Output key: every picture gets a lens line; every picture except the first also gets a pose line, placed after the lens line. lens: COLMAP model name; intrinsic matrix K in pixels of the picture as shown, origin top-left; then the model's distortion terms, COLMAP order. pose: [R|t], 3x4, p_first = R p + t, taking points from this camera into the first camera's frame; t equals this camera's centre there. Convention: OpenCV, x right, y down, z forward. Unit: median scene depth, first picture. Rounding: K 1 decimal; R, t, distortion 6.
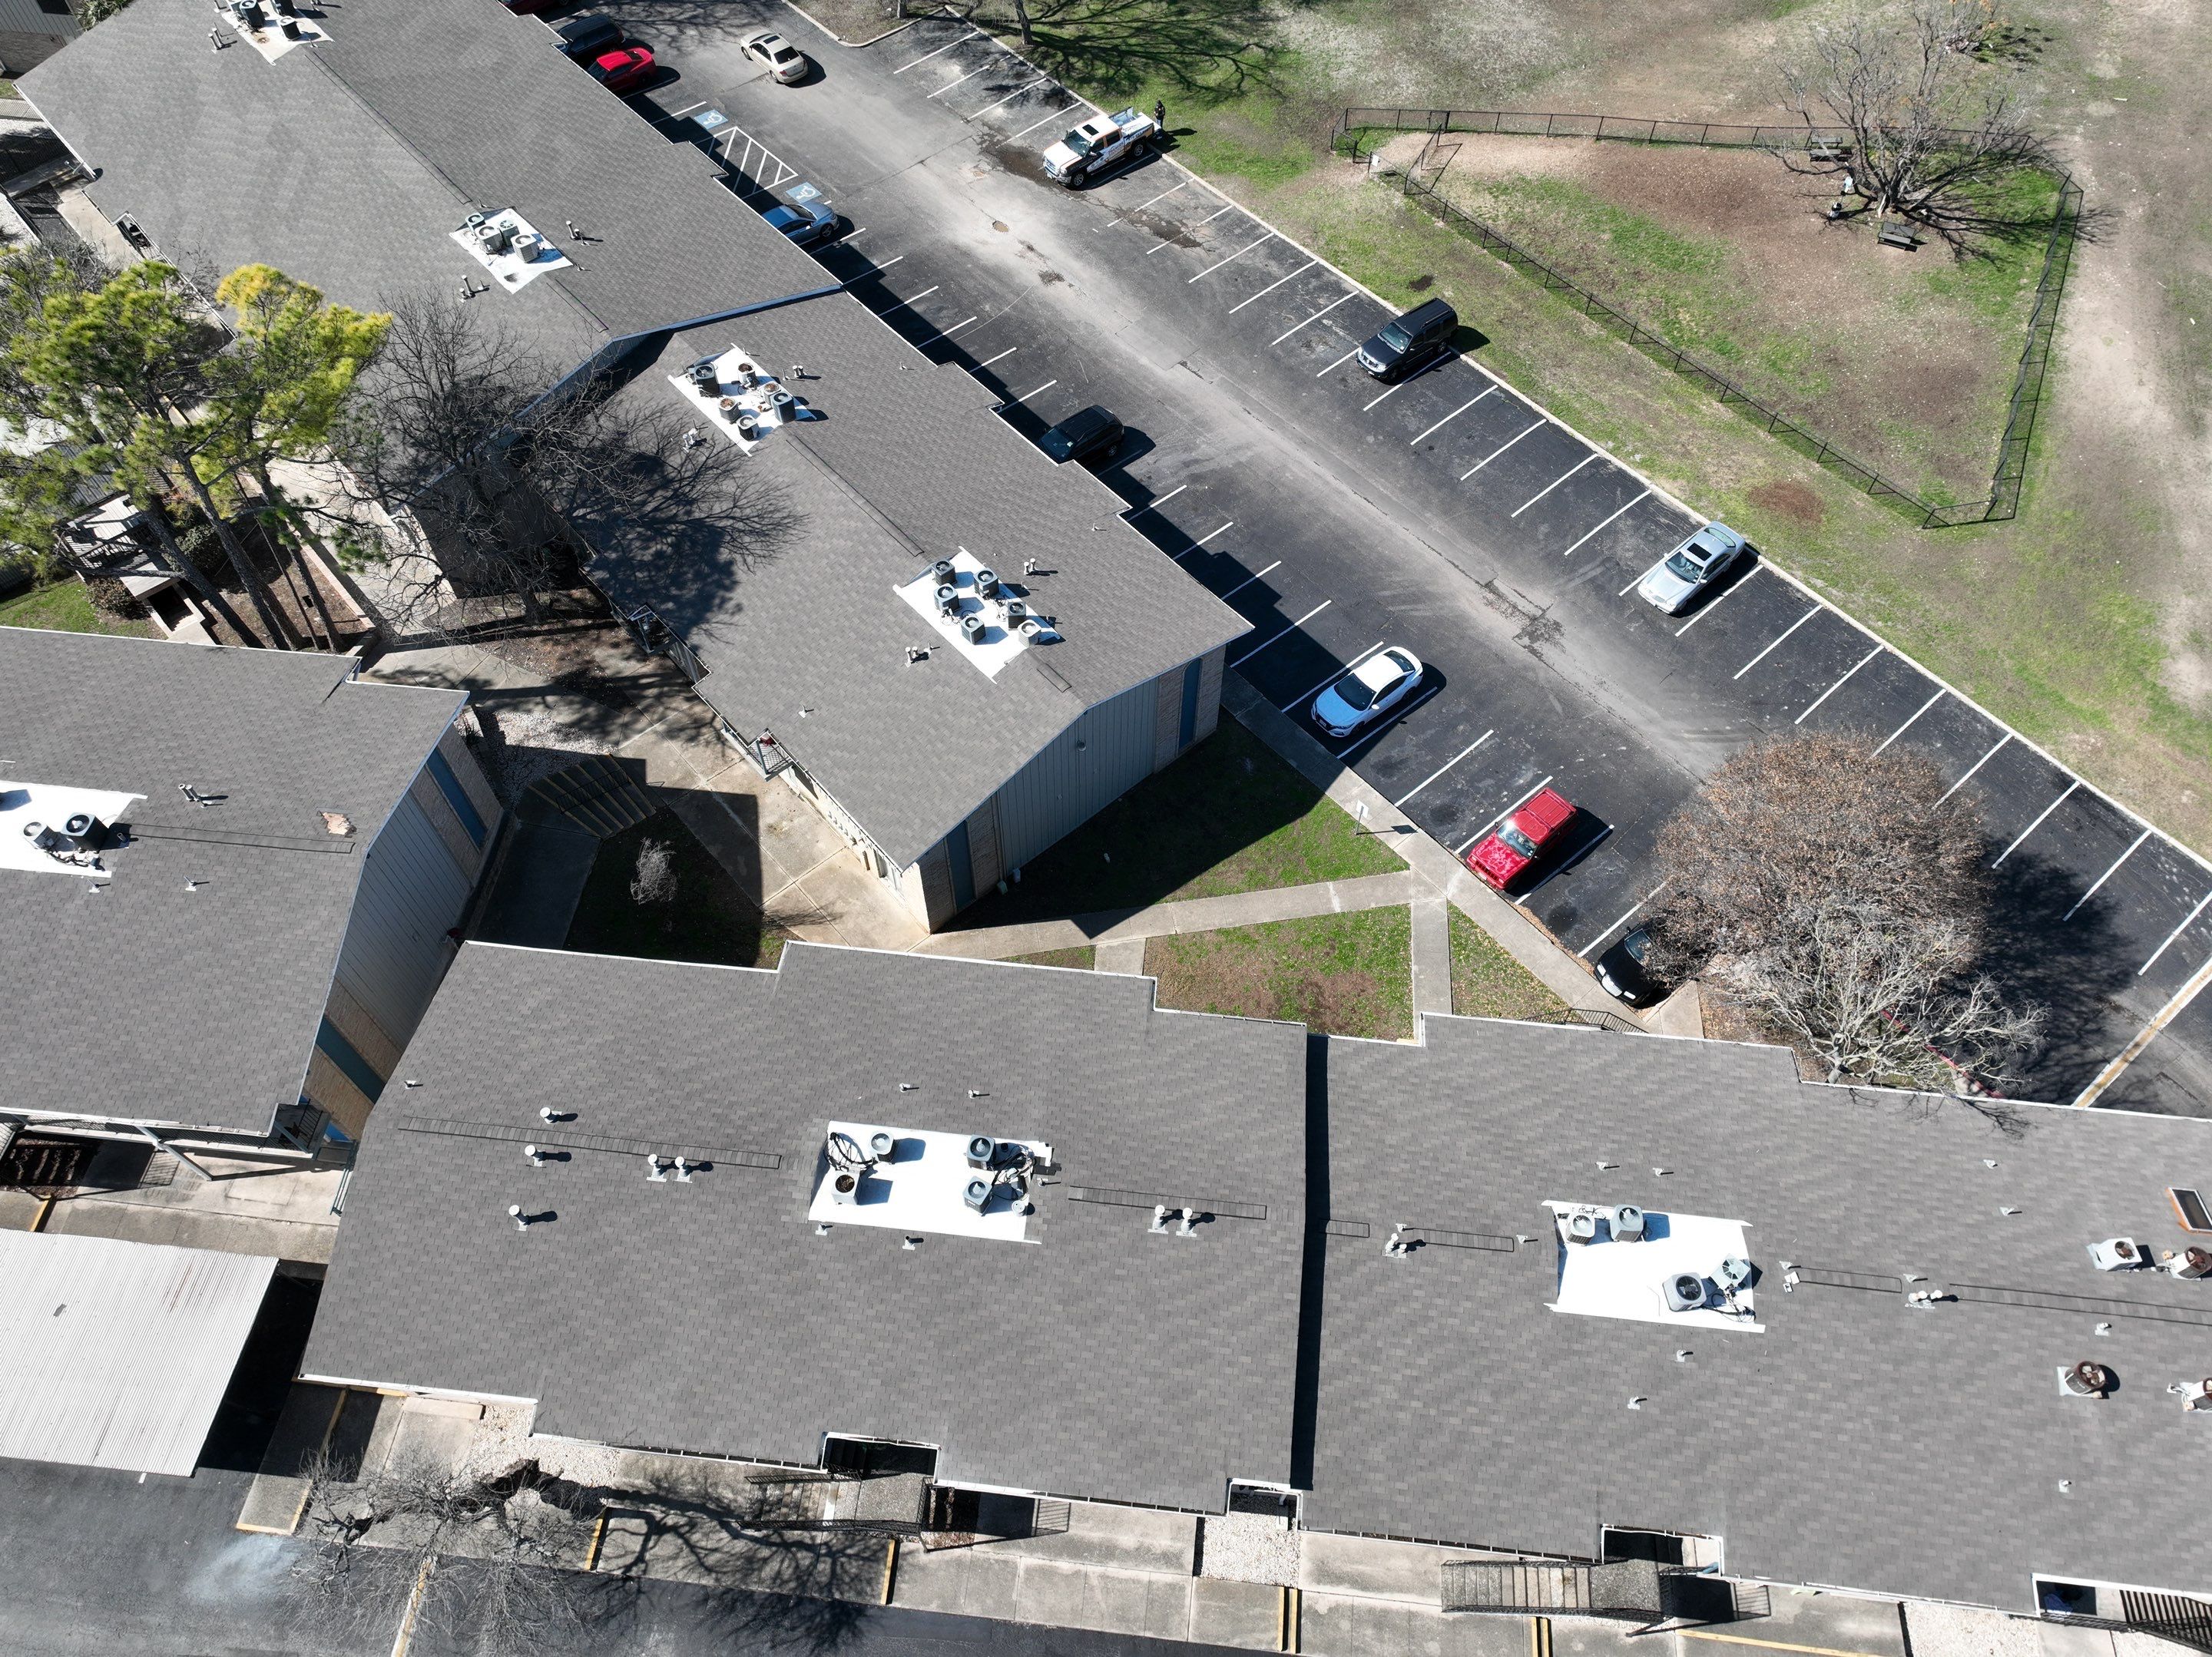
lens RADIAL K [[1548.9, 0, 1106.0], [0, 1548.9, 828.5], [0, 0, 1]] dist [-0.003430, 0.019022]
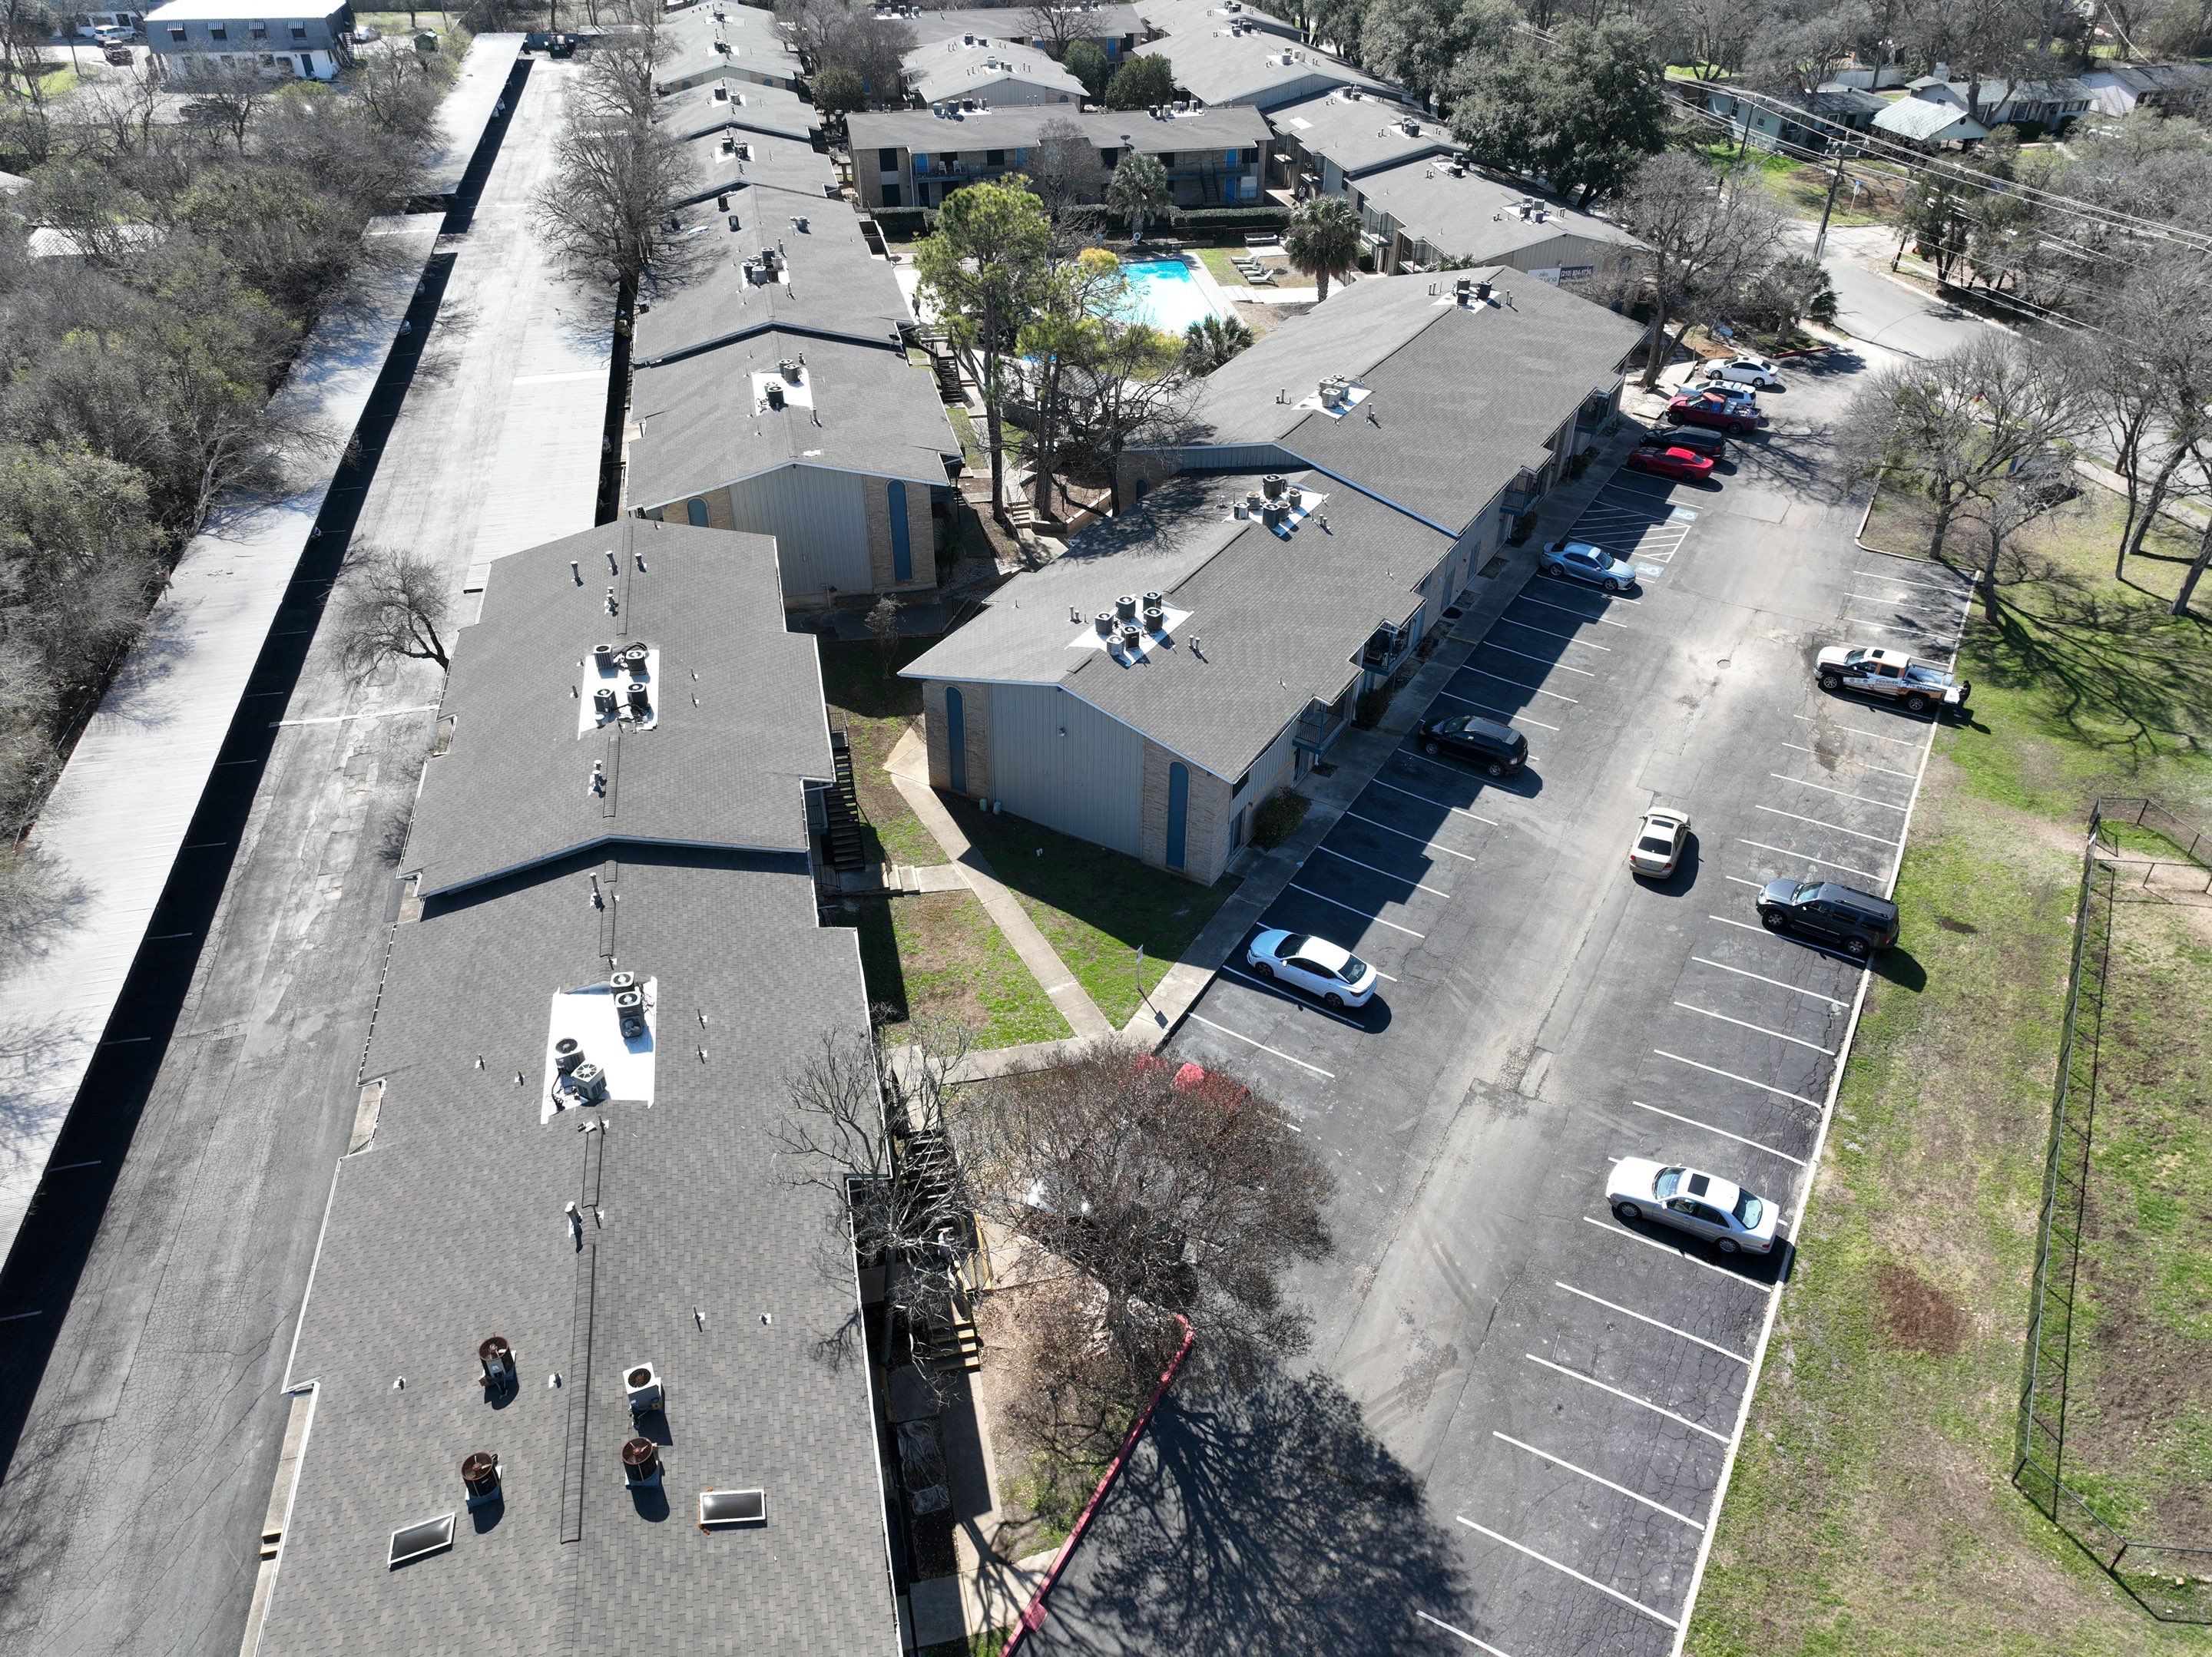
lens RADIAL K [[1545.9, 0, 1106.0], [0, 1545.9, 828.5], [0, 0, 1]] dist [-0.003710, 0.019921]
pose [[0.317626, 0.552463, -0.770648, 0.781024], [-0.795062, 0.598053, 0.101044, -0.128376], [0.516711, 0.580618, 0.629199, 0.265995]]
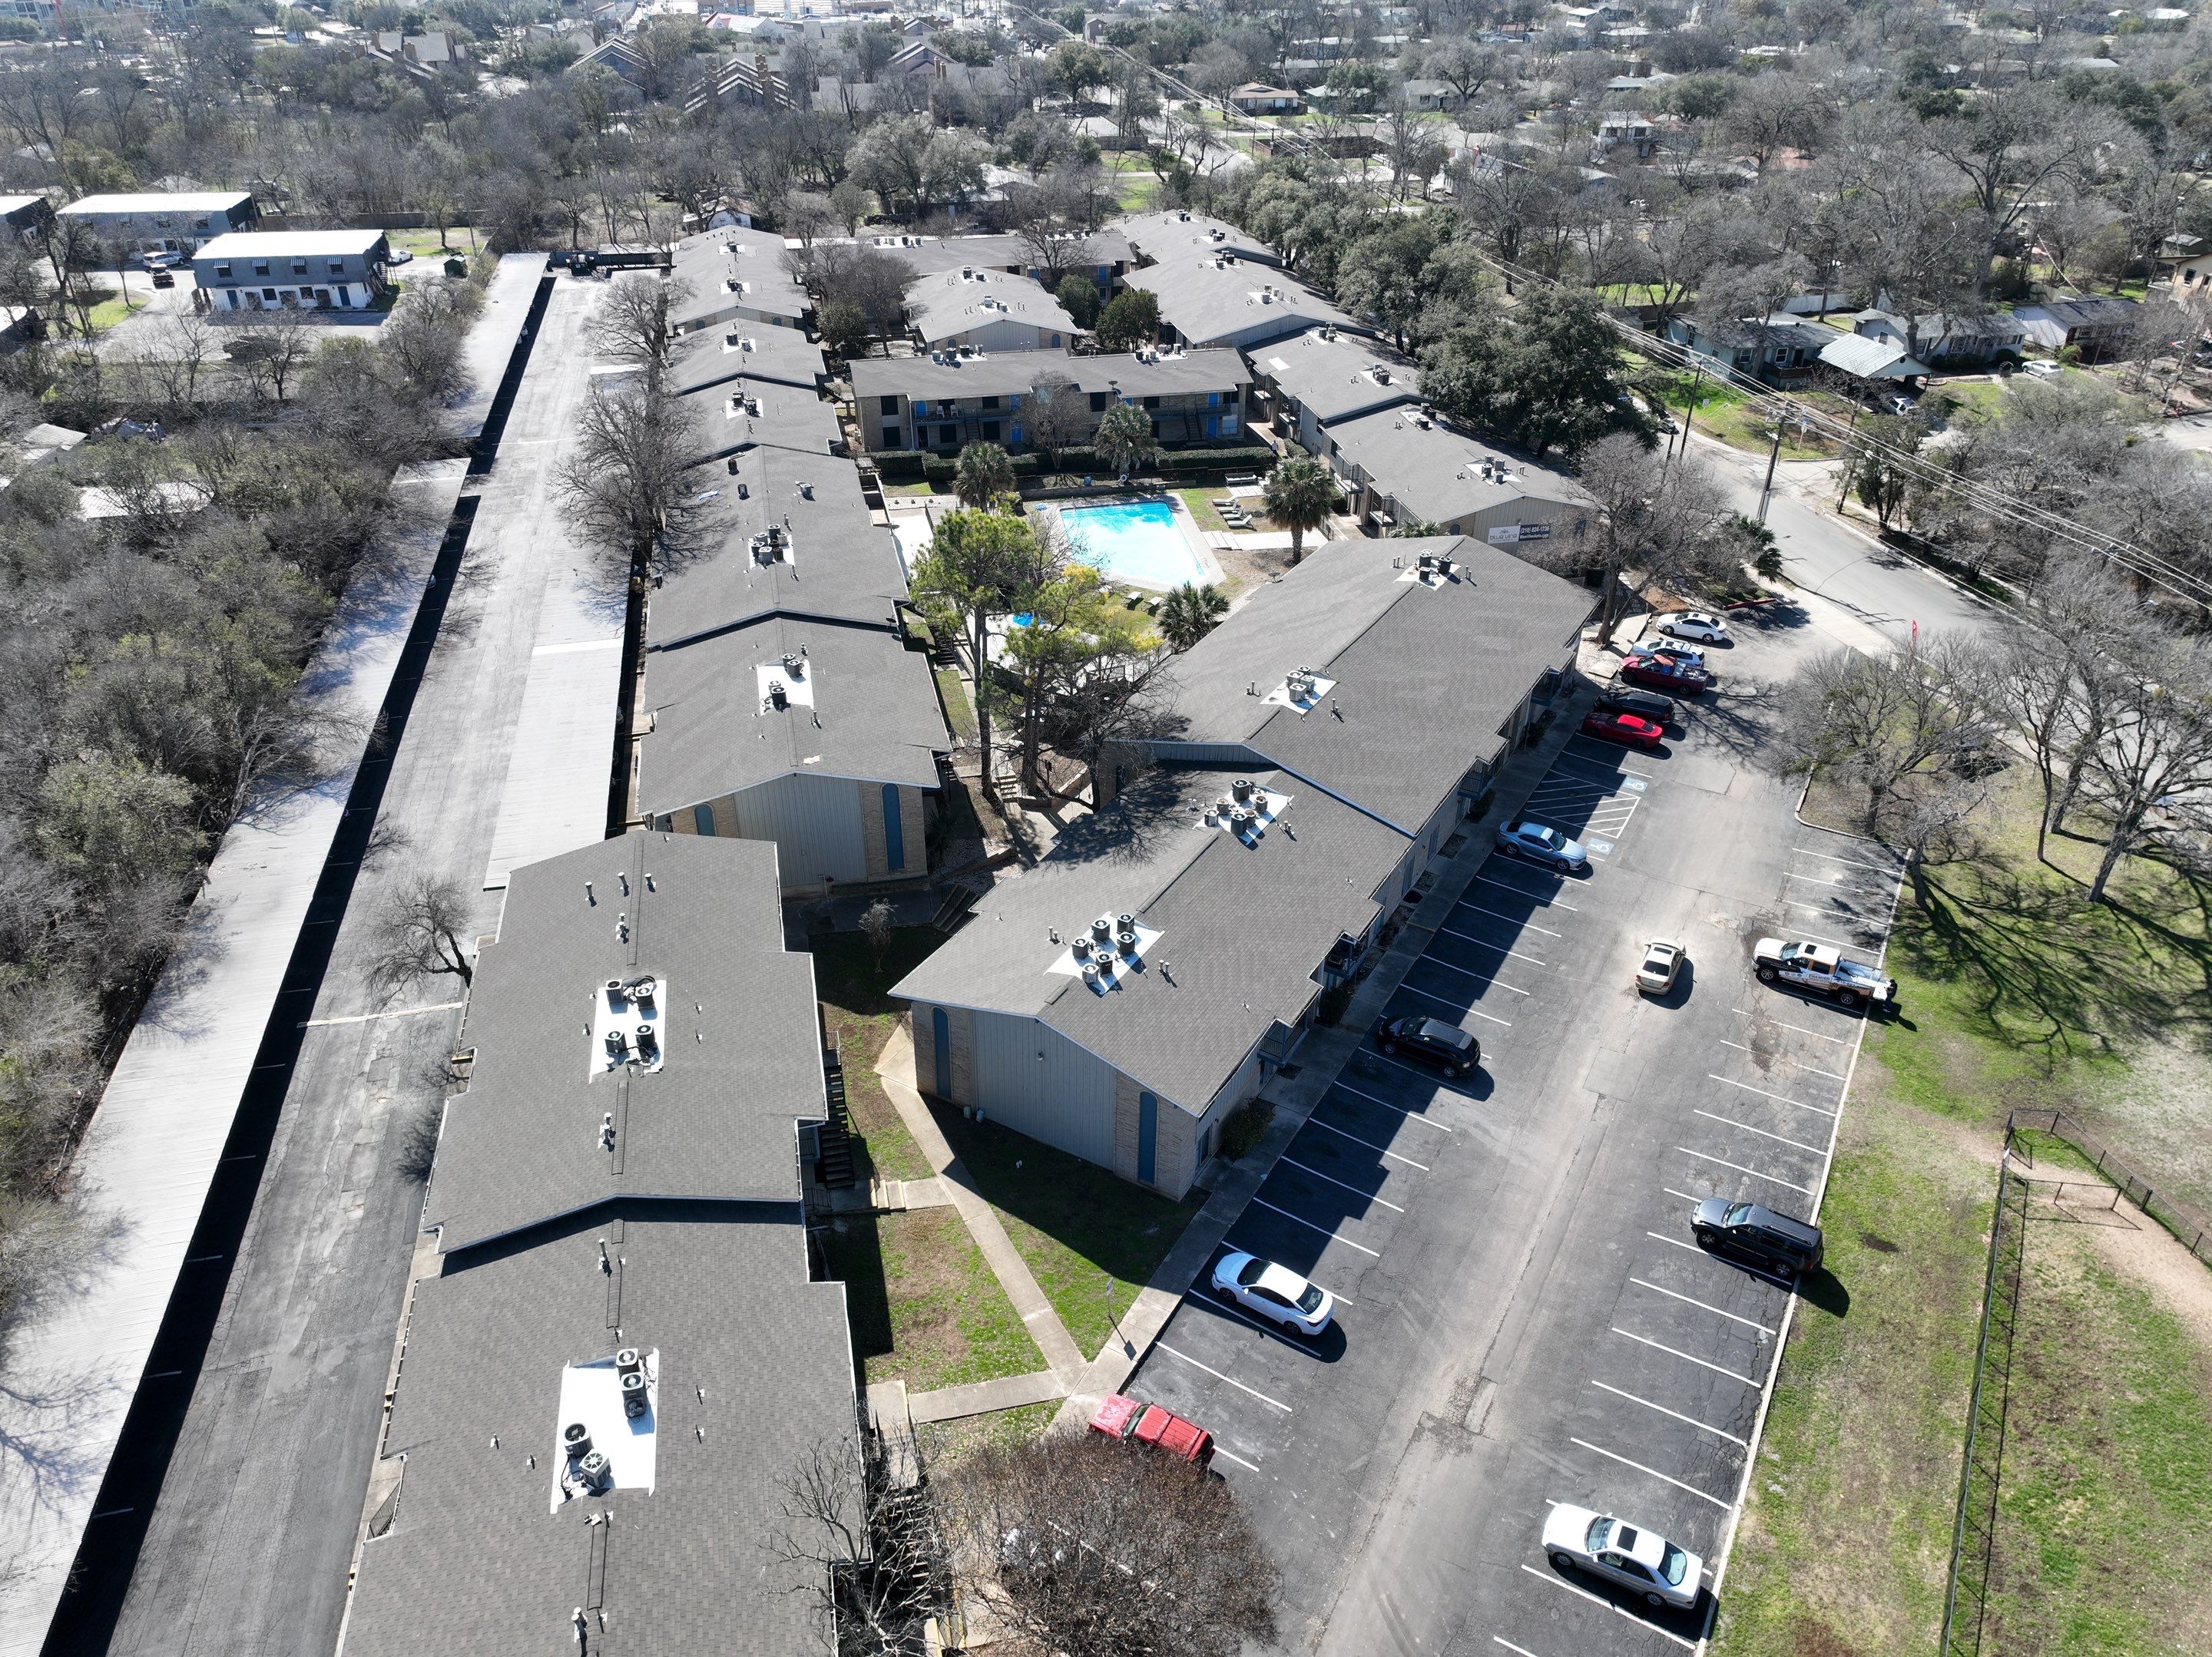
lens RADIAL K [[1548.9, 0, 1106.0], [0, 1548.9, 828.5], [0, 0, 1]] dist [-0.003430, 0.019022]
pose [[0.317655, 0.495055, -0.808712, 0.772358], [-0.795487, 0.603298, 0.056850, -0.232557], [0.516038, 0.625262, 0.585450, 0.142568]]
